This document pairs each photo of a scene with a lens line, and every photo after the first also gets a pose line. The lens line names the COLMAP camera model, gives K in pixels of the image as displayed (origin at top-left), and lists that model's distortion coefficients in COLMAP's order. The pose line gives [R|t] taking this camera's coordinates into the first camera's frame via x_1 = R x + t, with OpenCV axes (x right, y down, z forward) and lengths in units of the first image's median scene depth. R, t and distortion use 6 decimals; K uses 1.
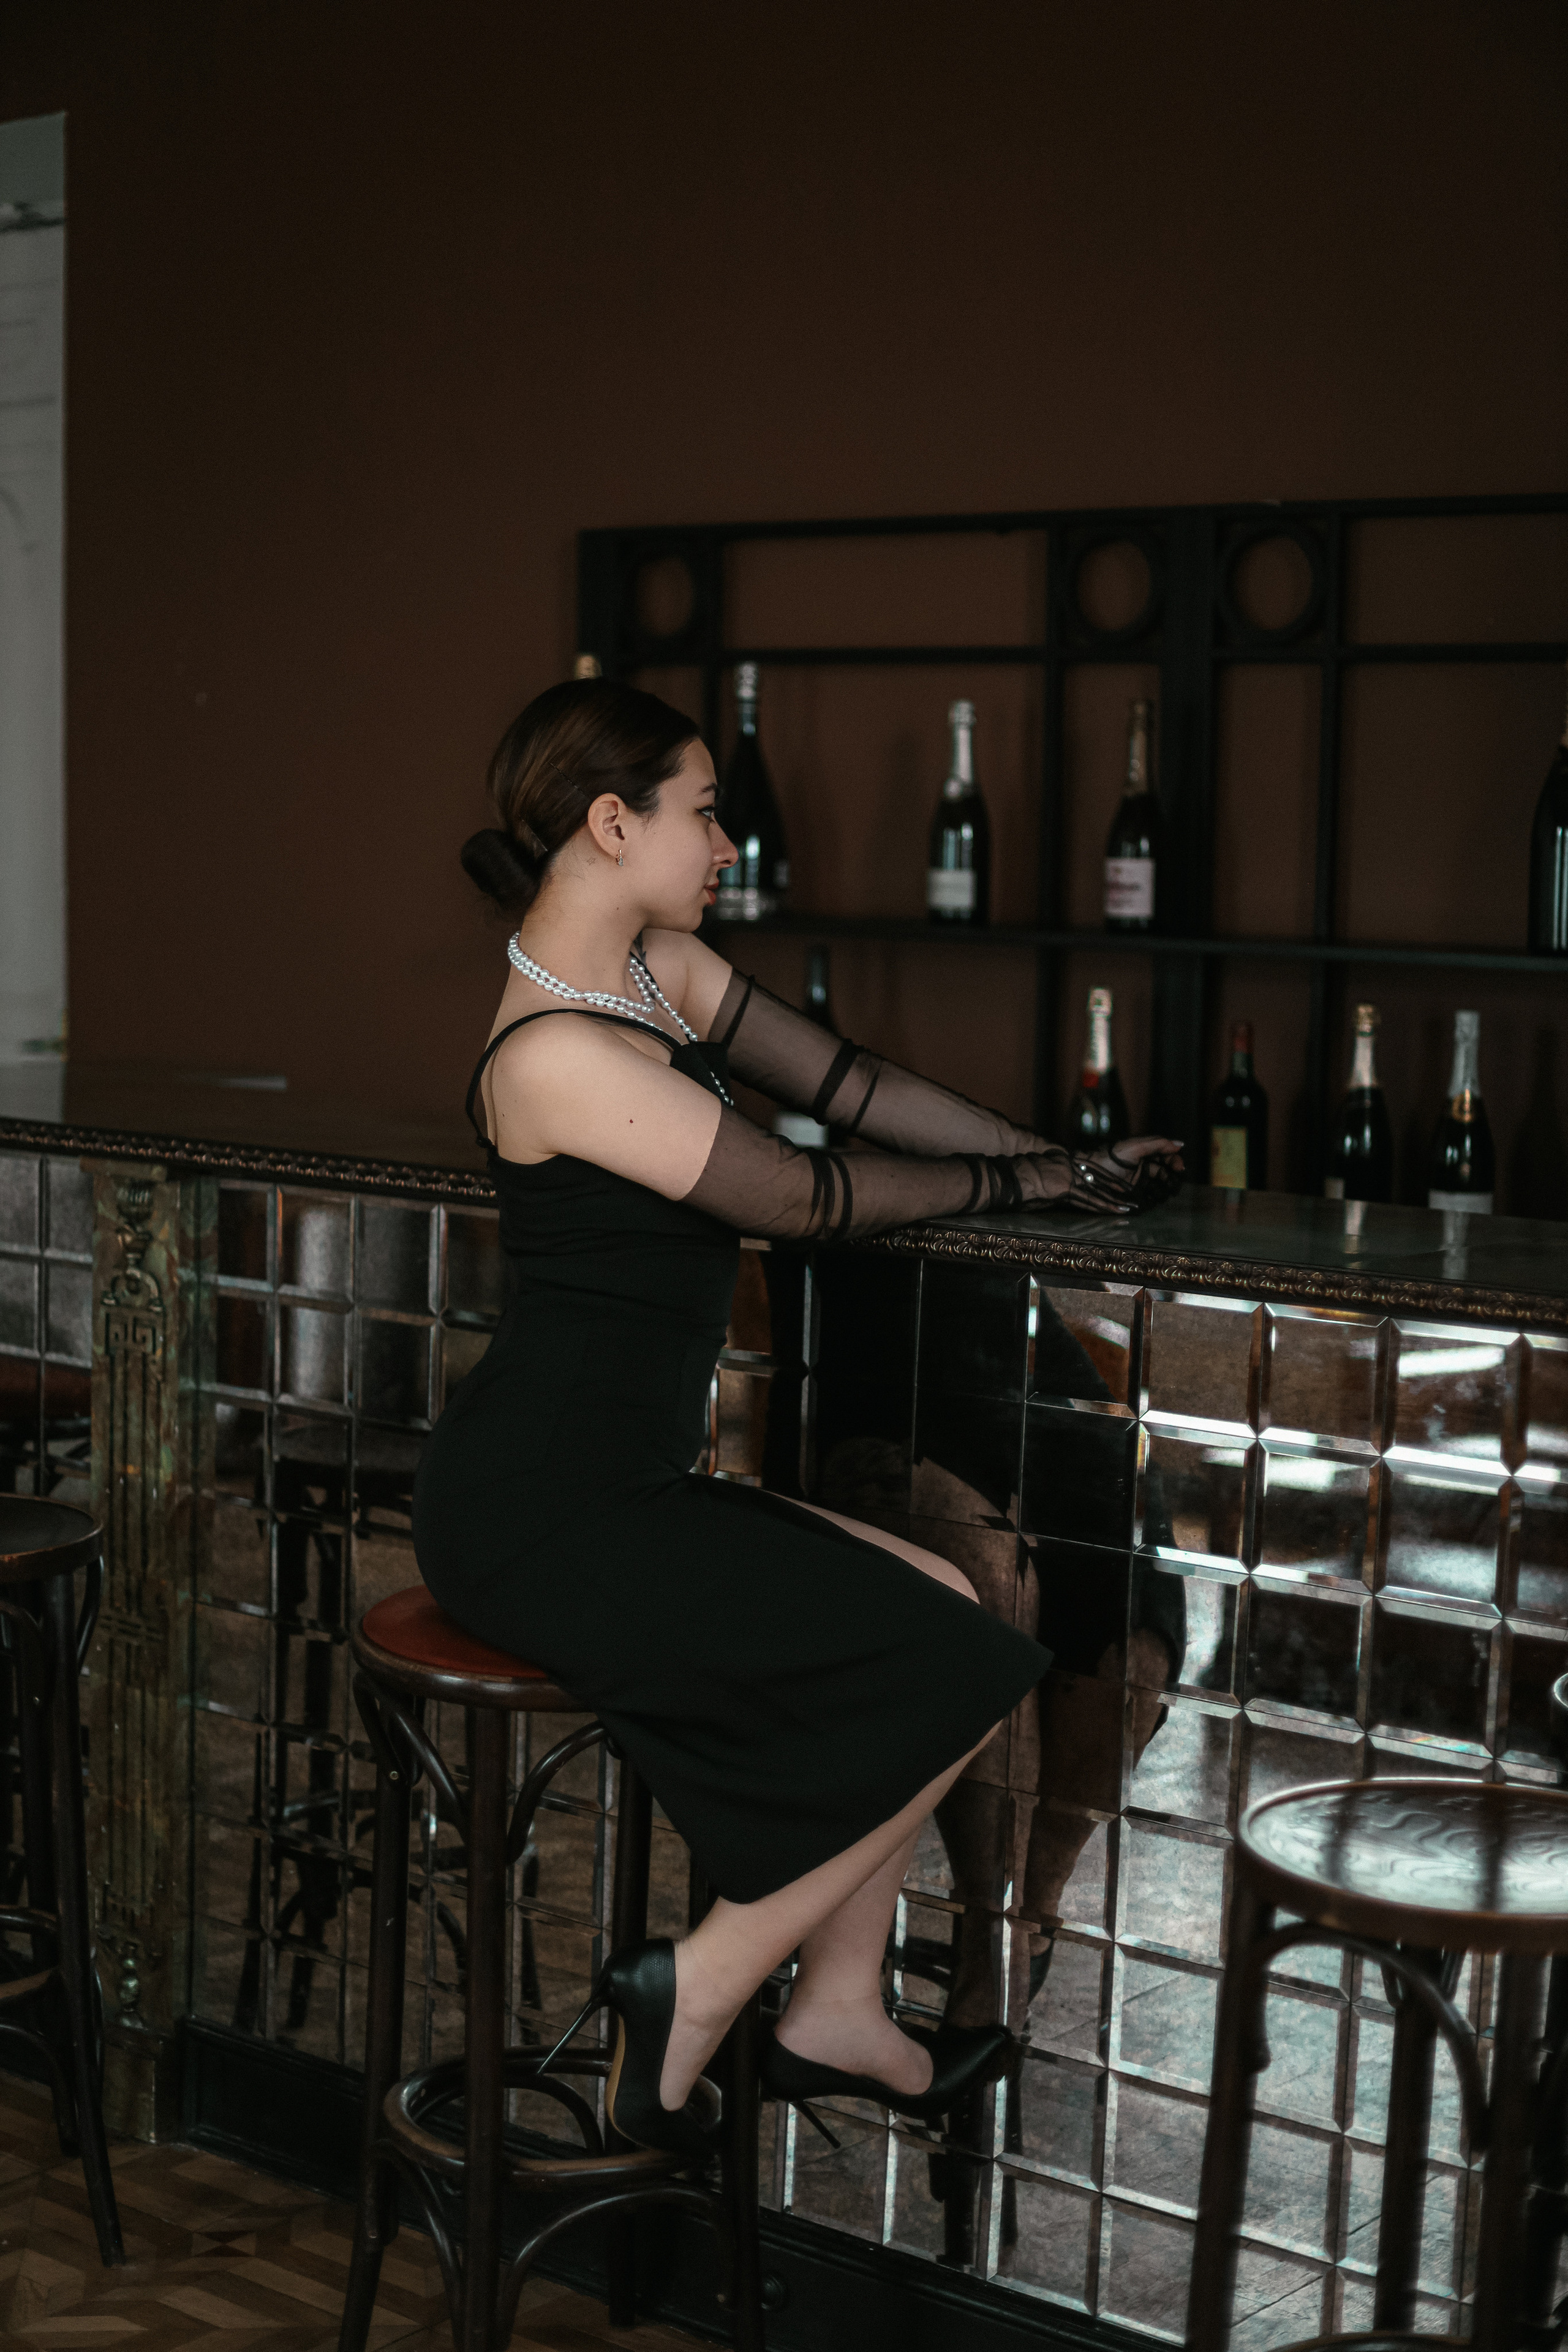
lens RADIAL K [[3462.8, 0, 784.0], [0, 3462.8, 1176.0], [0, 0, 1]] dist [-0.136020, 0.138198]
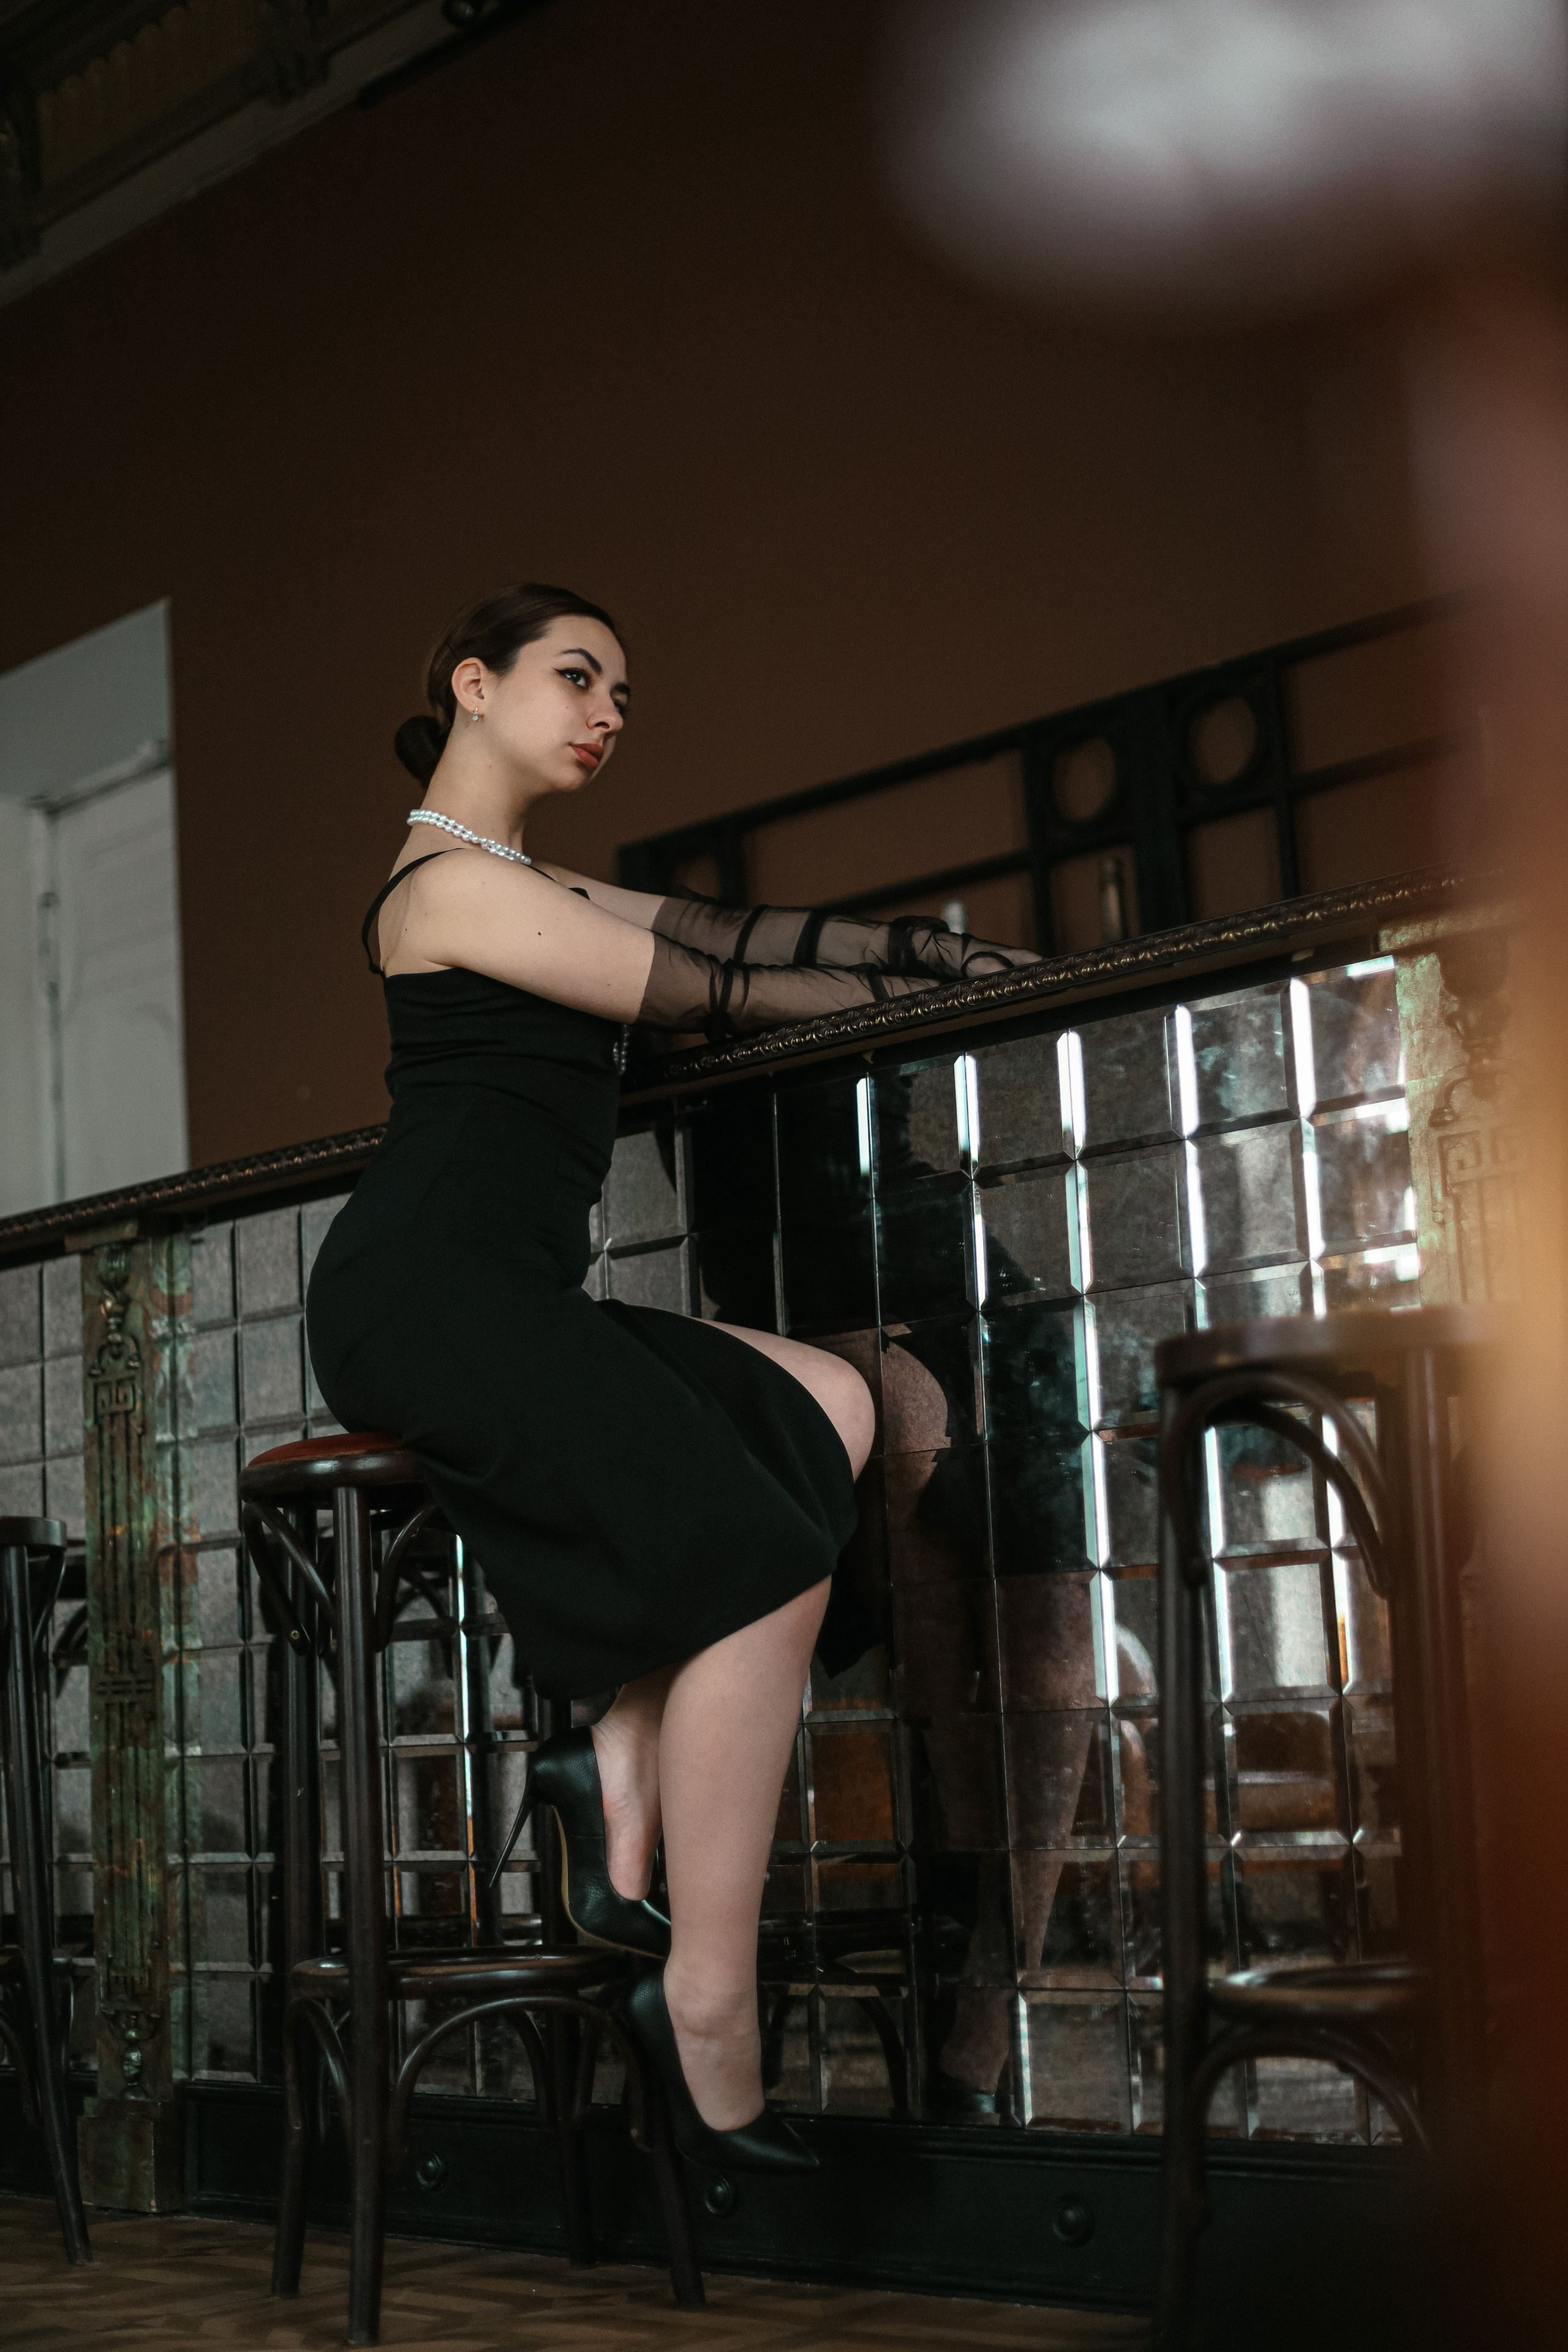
lens RADIAL K [[3451.2, 0, 741.4], [0, 3451.2, 1177.4], [0, 0, 1]] dist [-0.120117, 0.081271]
pose [[0.989661, -0.095774, -0.106762, 0.114648], [0.064843, 0.962732, -0.262568, 0.265201], [0.127930, 0.252930, 0.958989, 0.010287]]
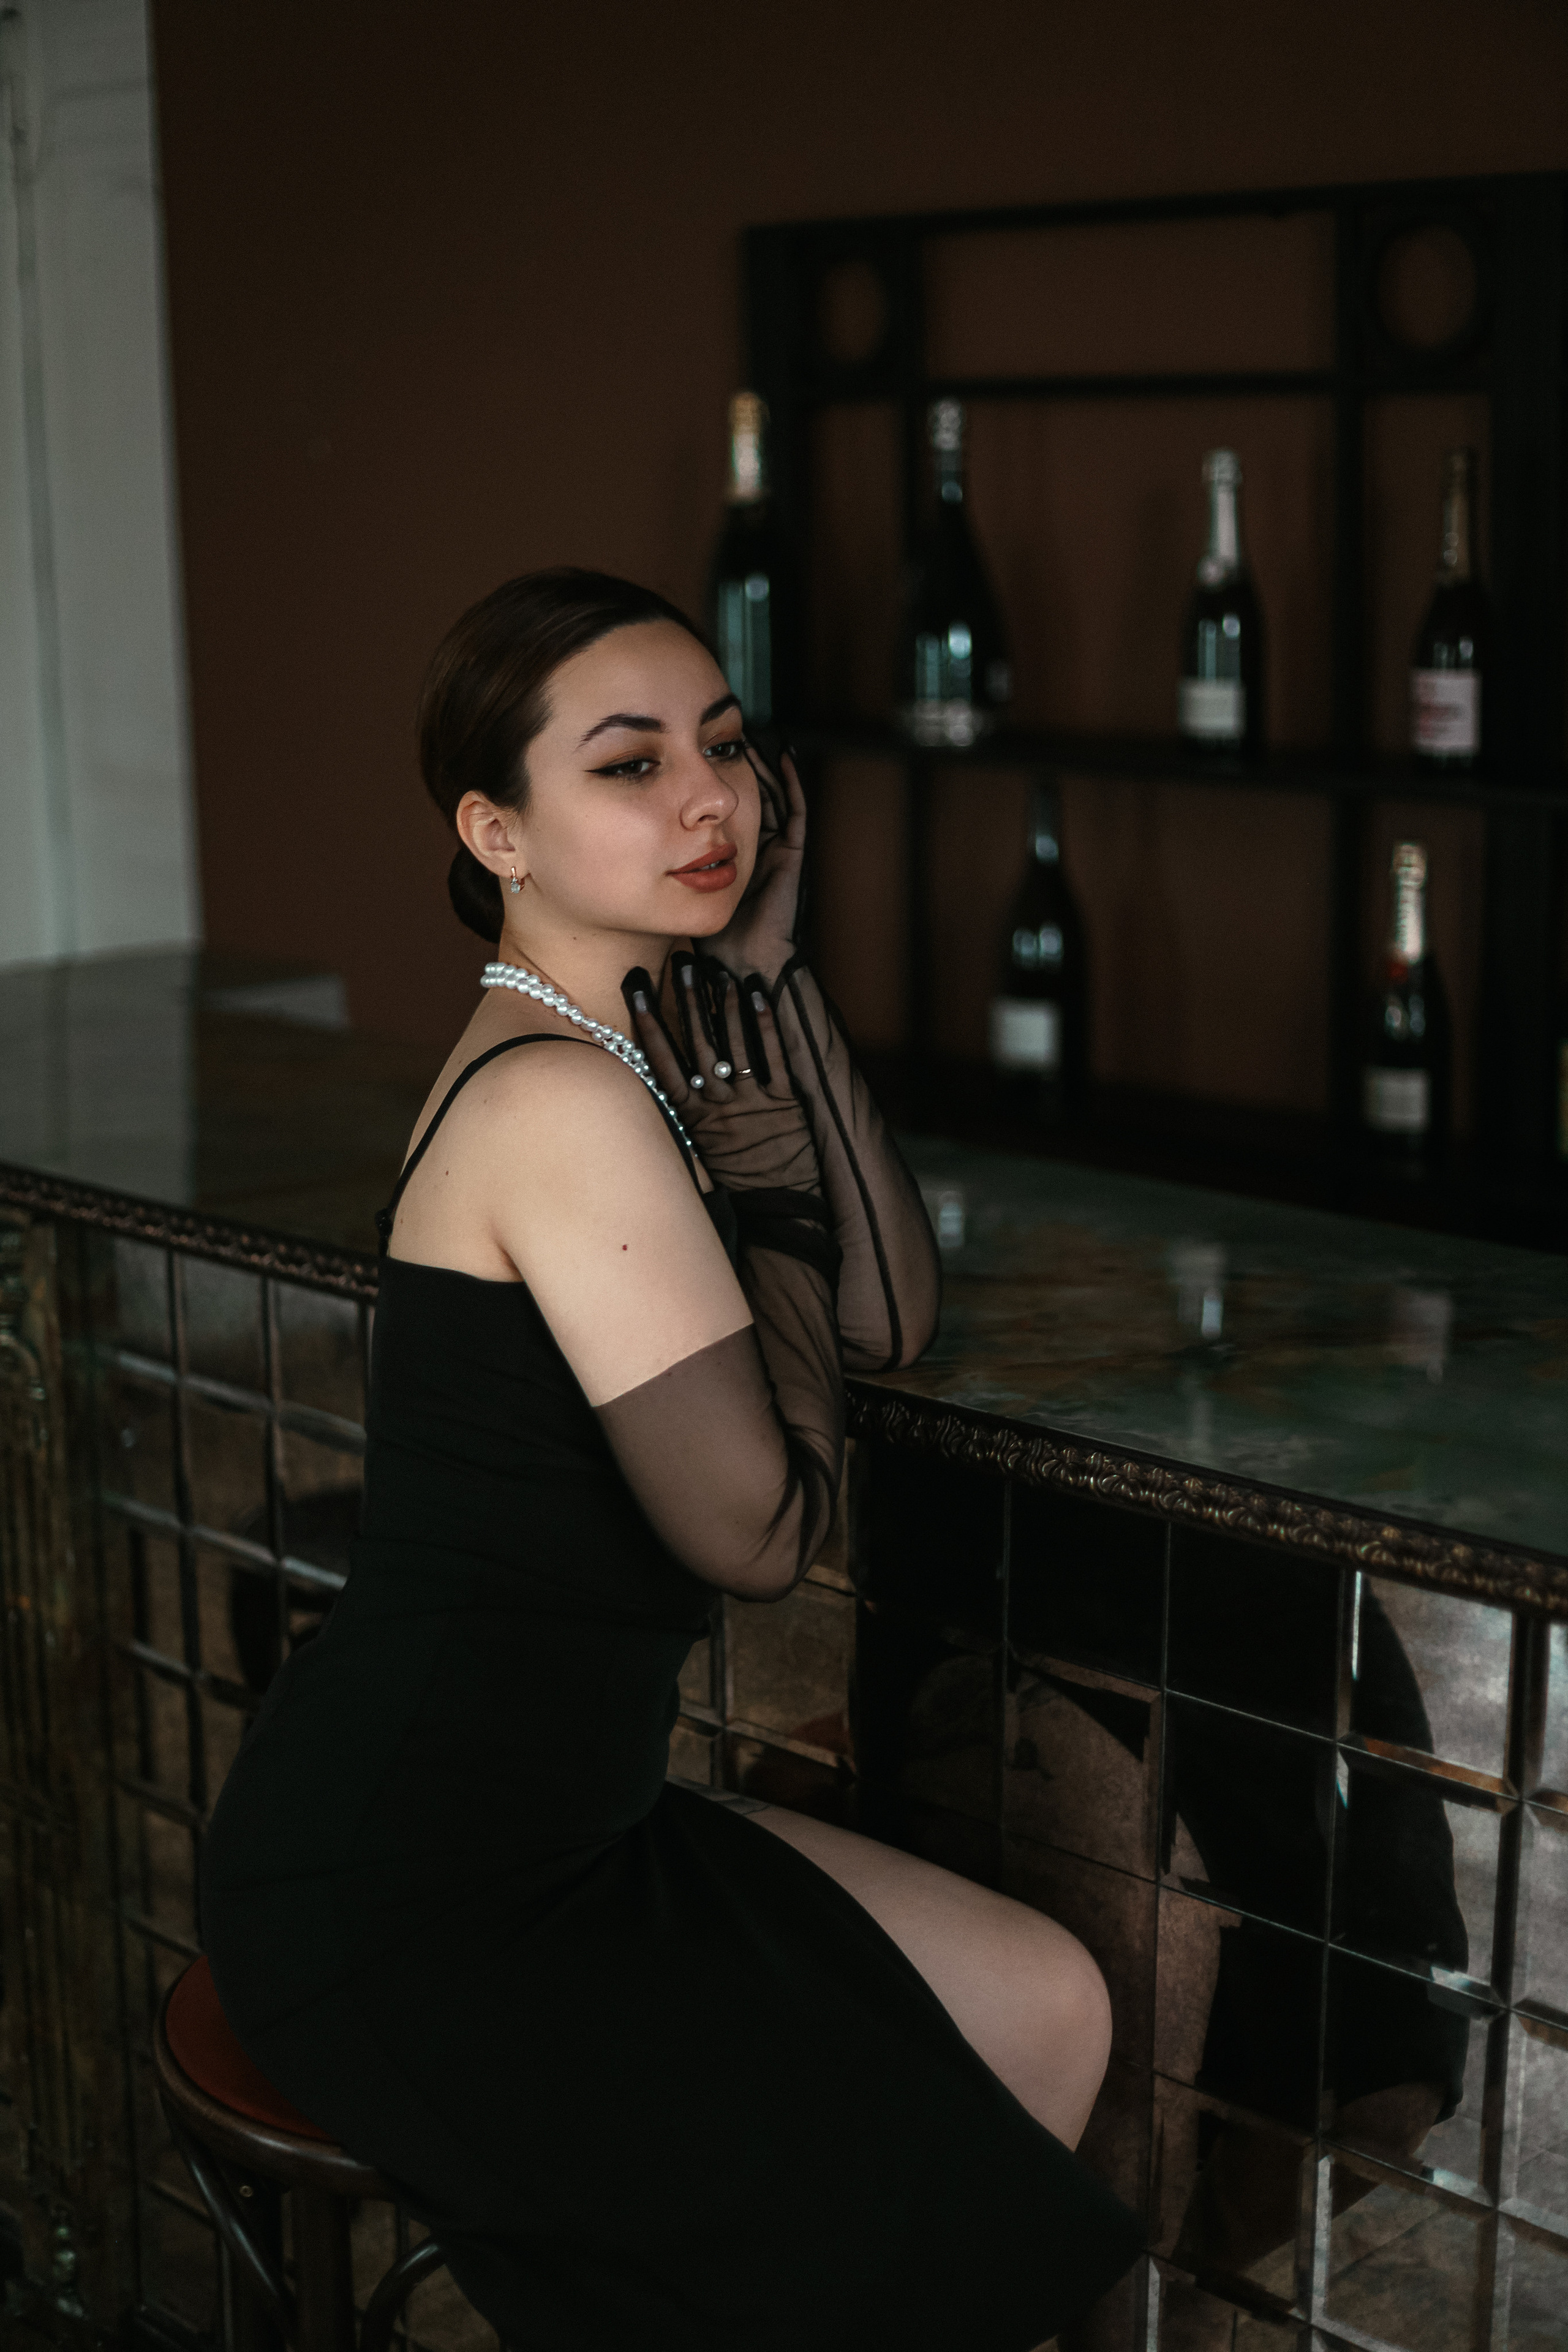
lens RADIAL K [[3462.8, 0, 784.0], [0, 3462.8, 1176.0], [0, 0, 1]] dist [-0.136020, 0.138198]
pose [[0.990829, -0.007958, -0.134885, 0.070434], [0.022226, 0.994265, 0.104612, -0.077877], [0.133279, -0.106650, 0.985323, 0.308984]]
